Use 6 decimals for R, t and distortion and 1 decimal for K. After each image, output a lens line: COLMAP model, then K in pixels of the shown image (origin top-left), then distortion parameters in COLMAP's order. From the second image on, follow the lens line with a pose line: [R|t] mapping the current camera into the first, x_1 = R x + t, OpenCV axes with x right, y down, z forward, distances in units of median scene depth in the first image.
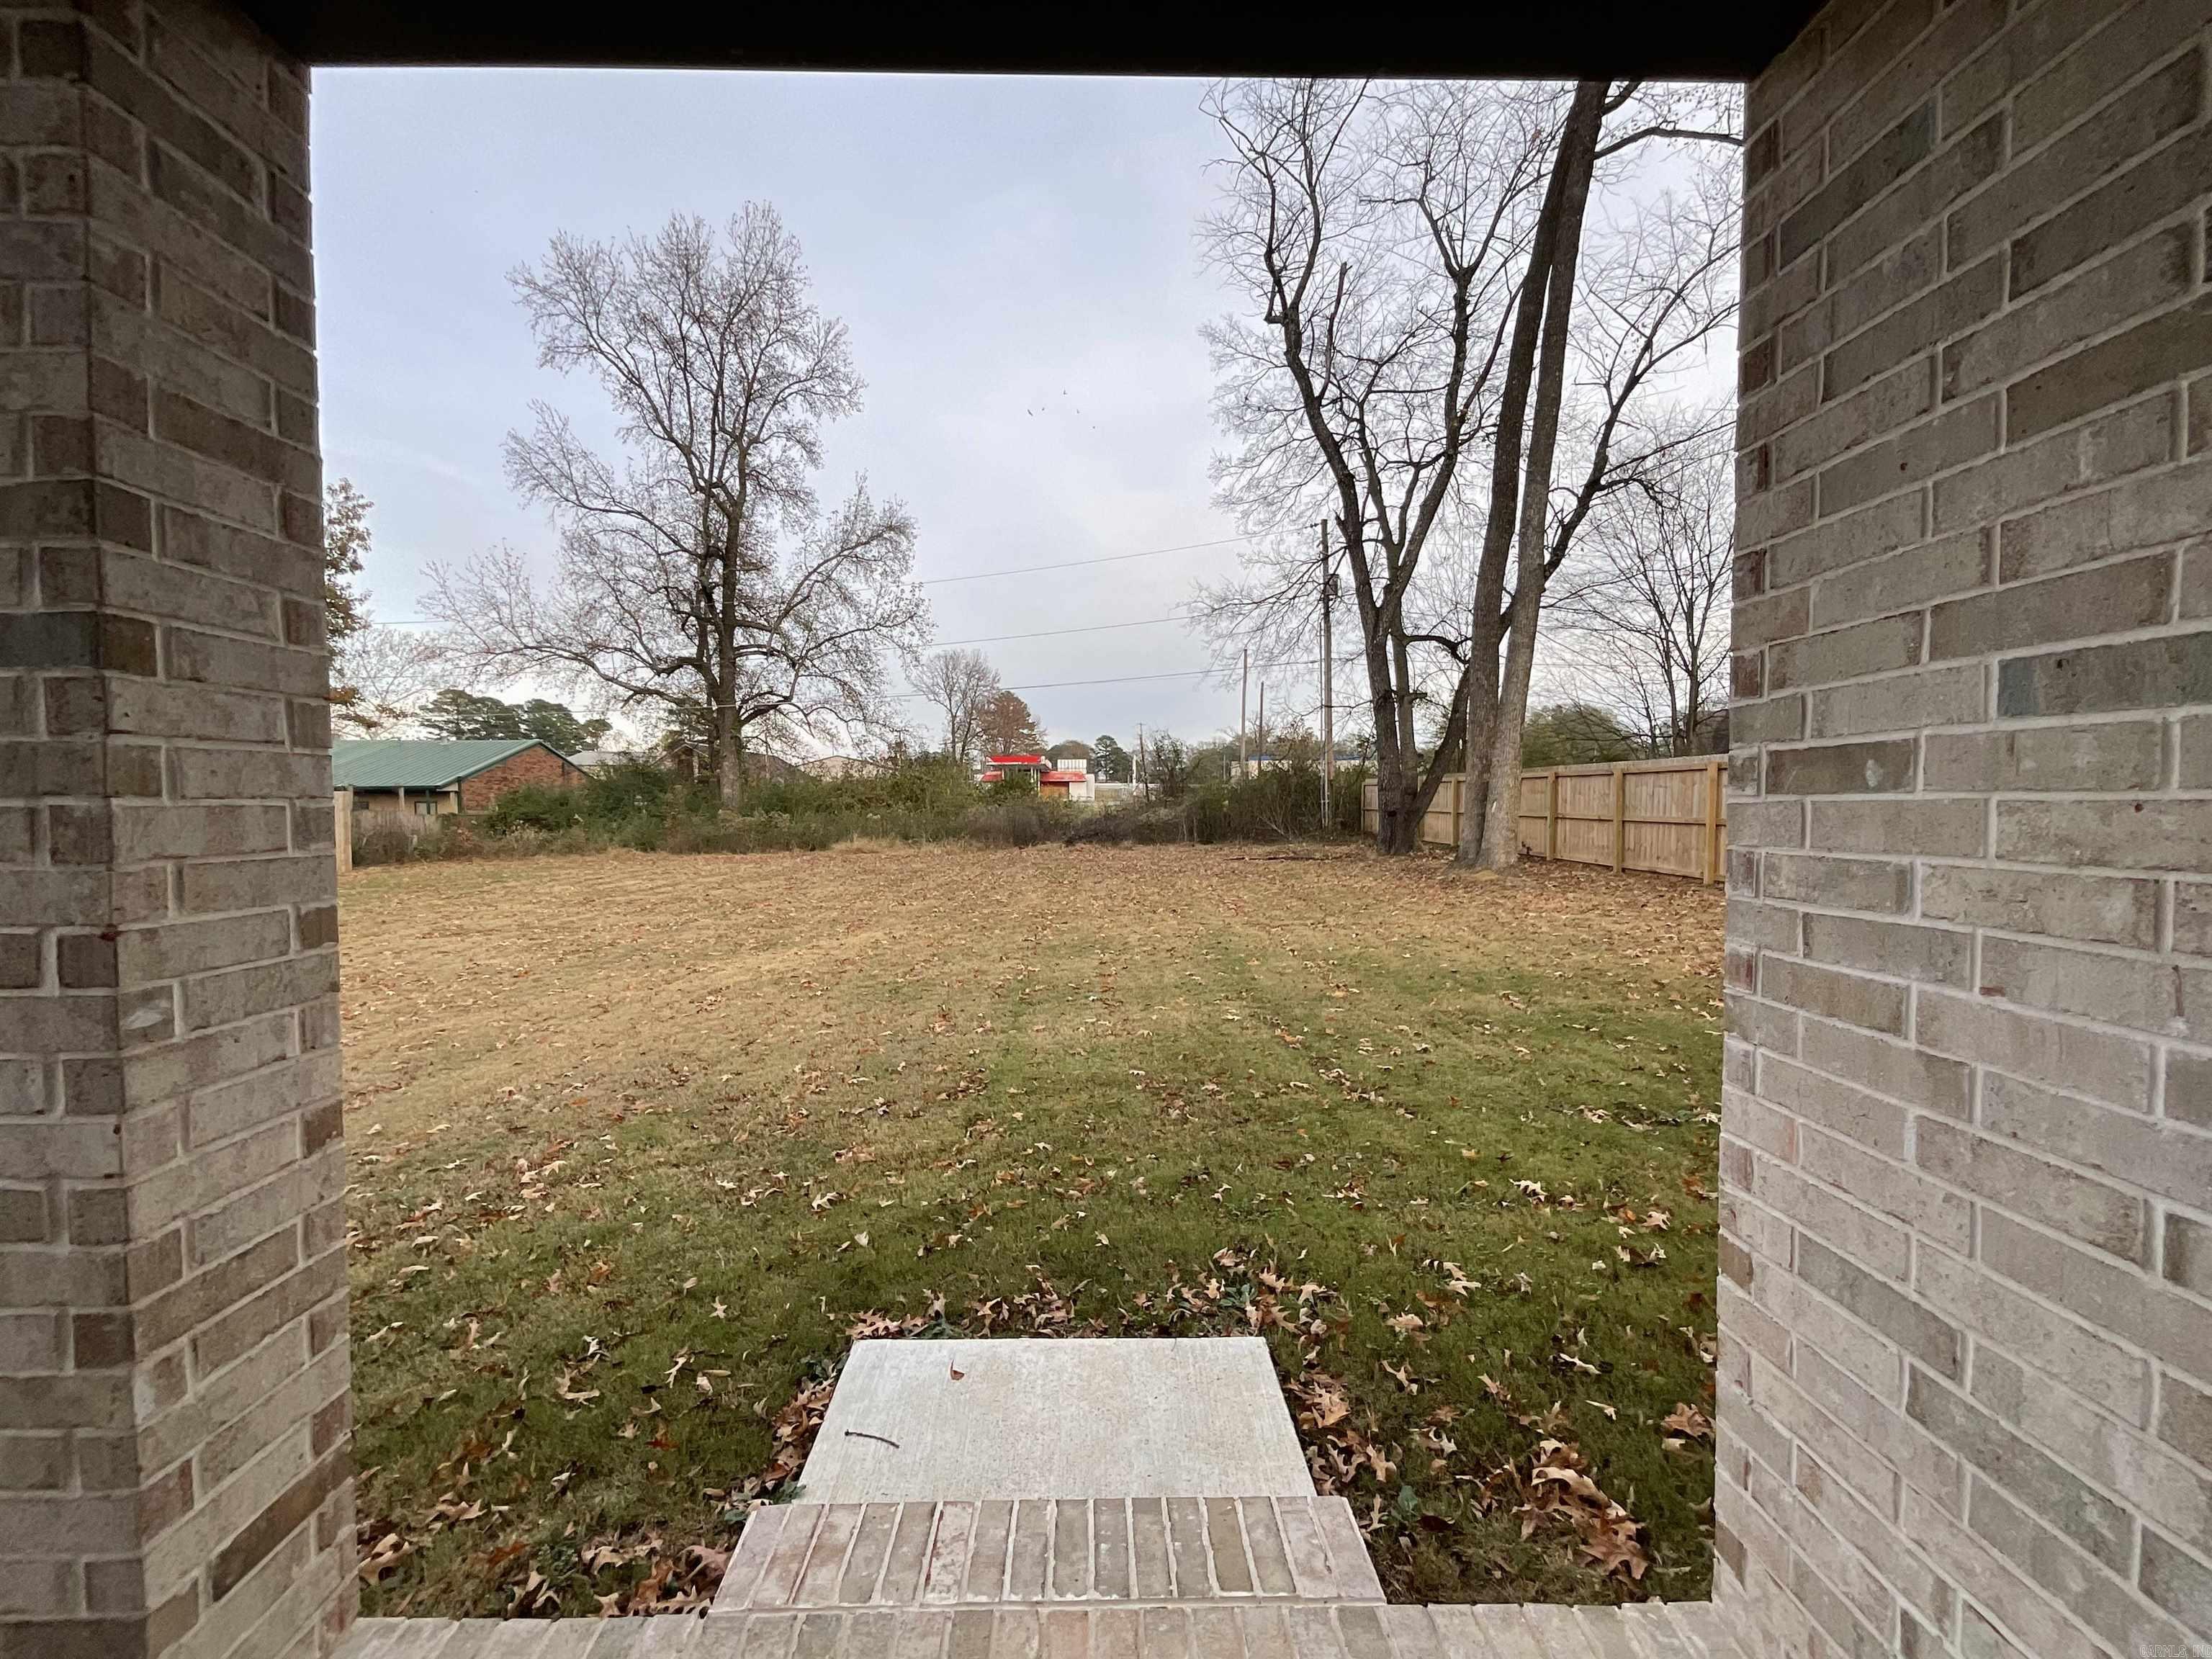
lens RADIAL K [[894.9, 0, 1105.4], [0, 894.9, 832.2], [0, 0, 1]] dist [-0.002636, -0.000392]
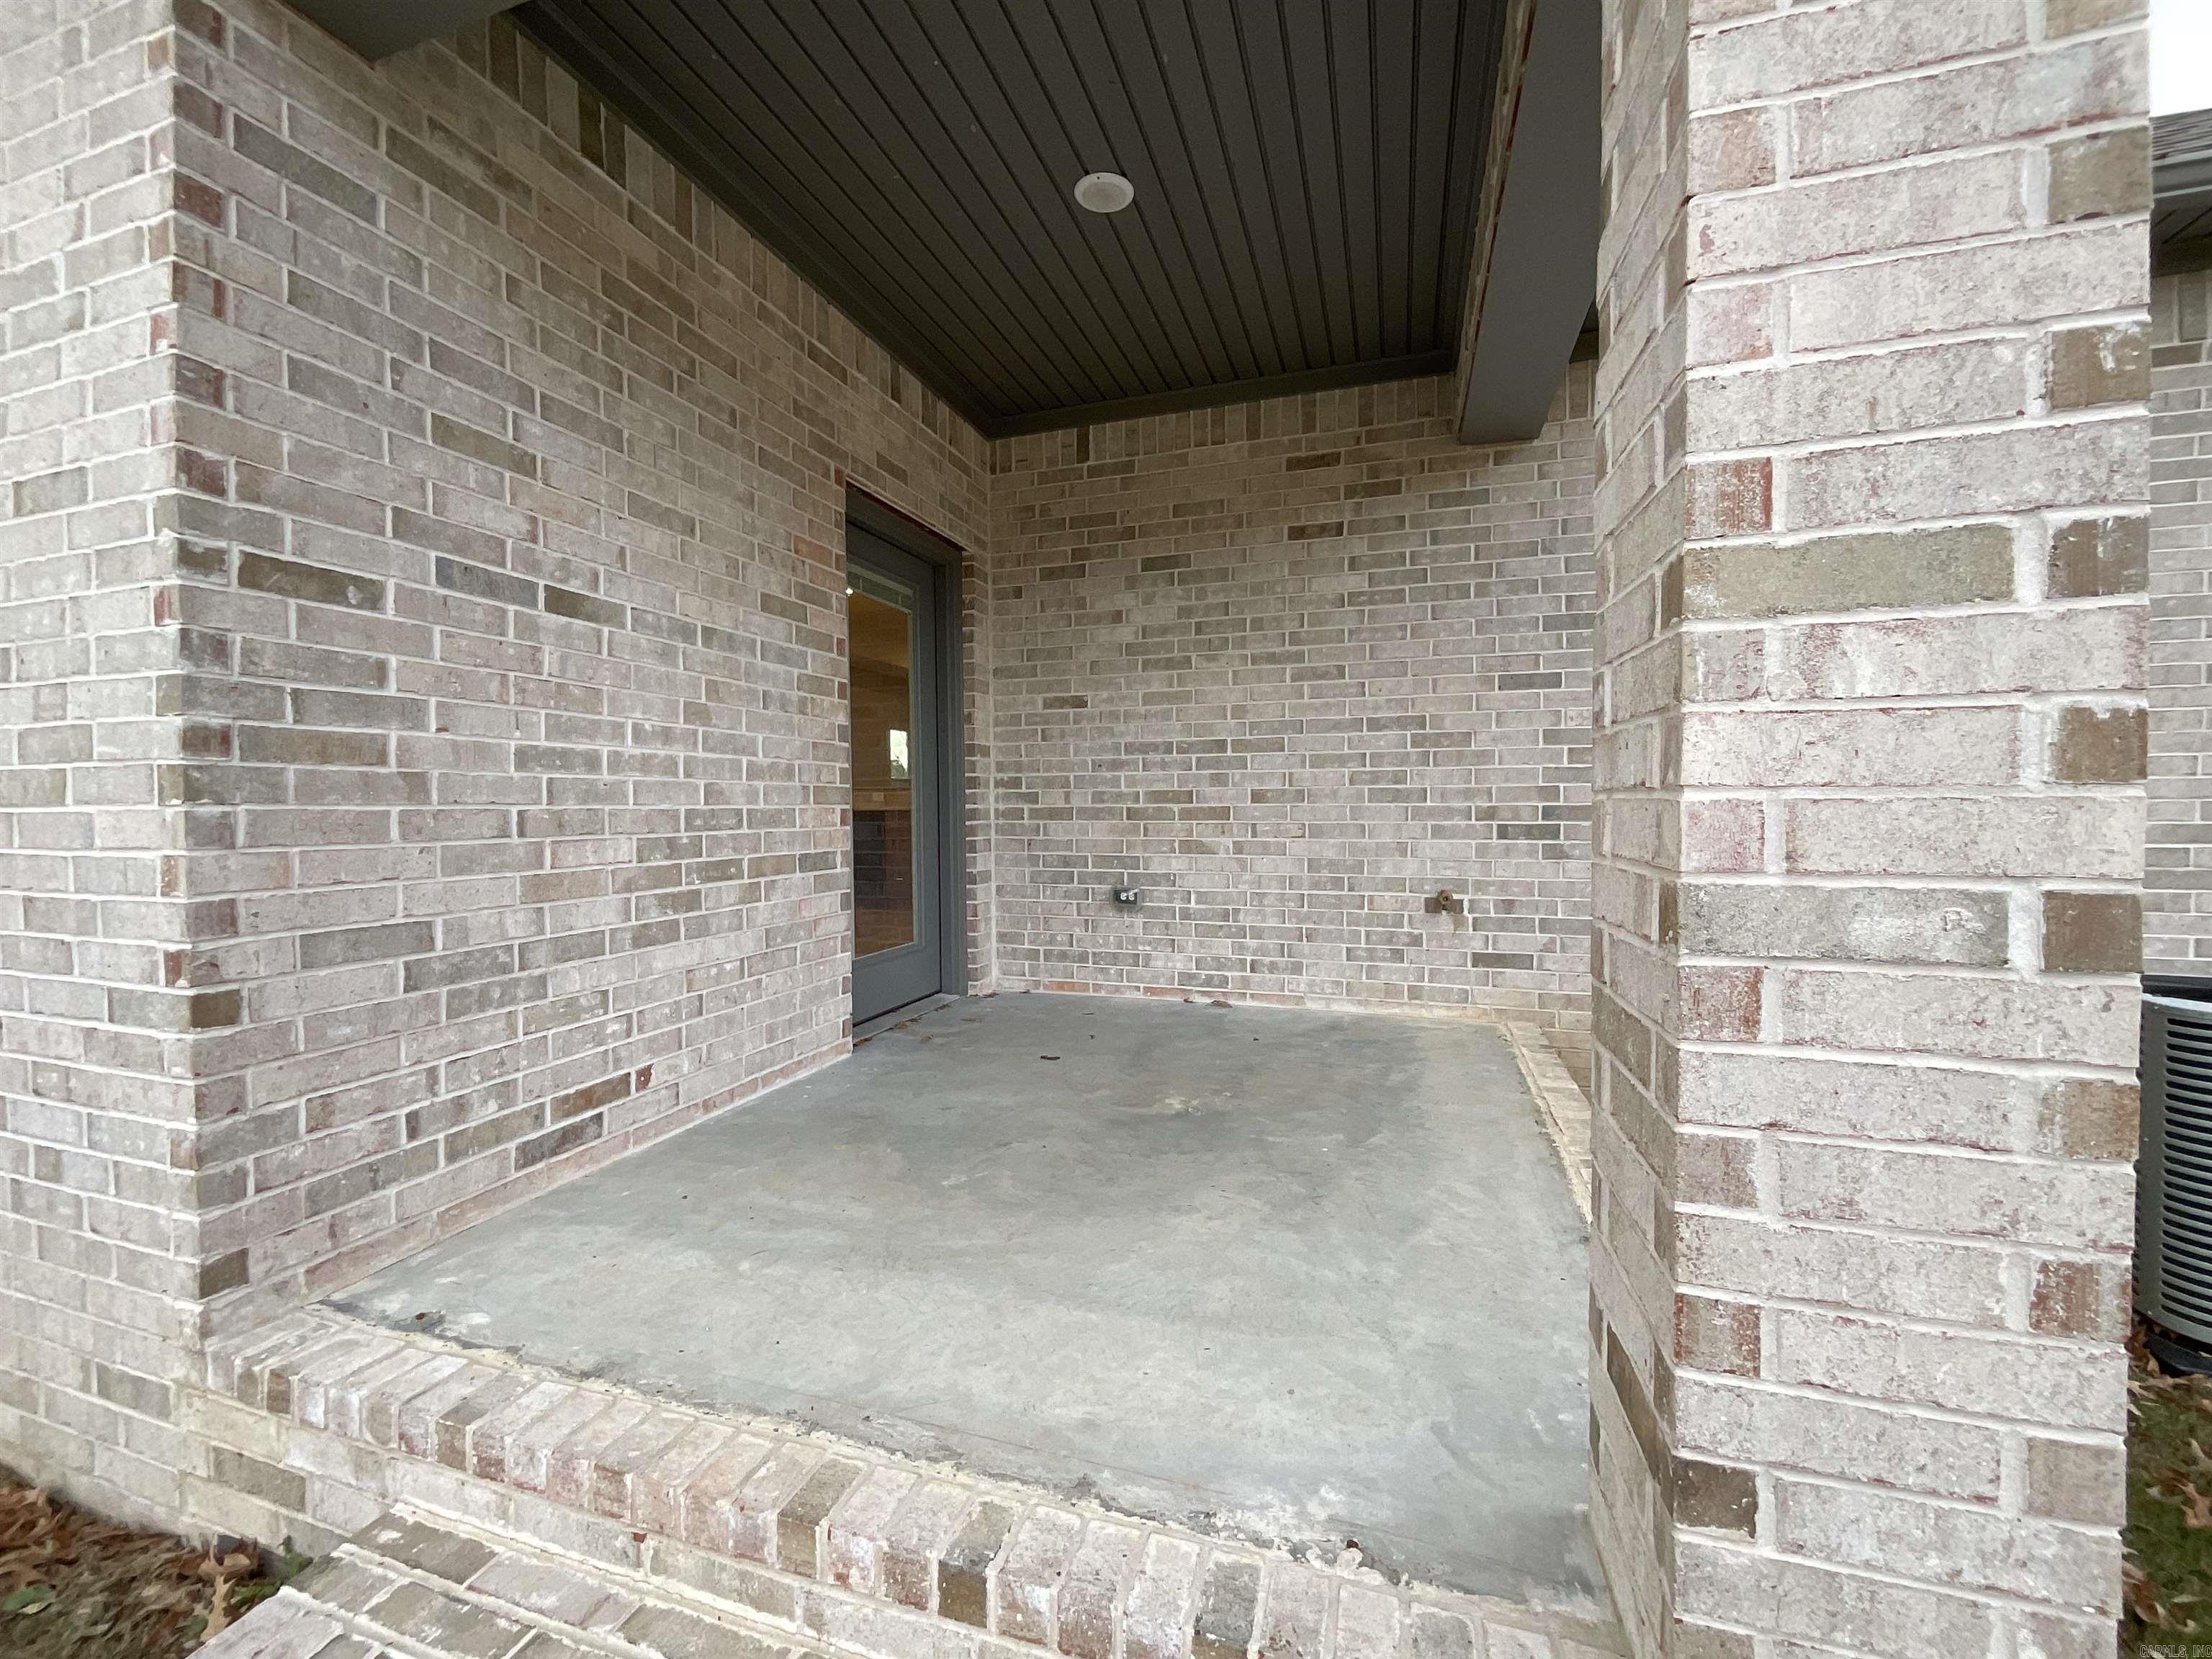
lens RADIAL K [[894.9, 0, 1102.3], [0, 894.9, 822.7], [0, 0, 1]] dist [-0.002636, -0.000392]
pose [[-0.945876, -0.003196, 0.324513, -0.882410], [0.014080, 0.998606, 0.050875, 0.275966], [-0.324223, 0.052690, -0.944512, 2.174280]]
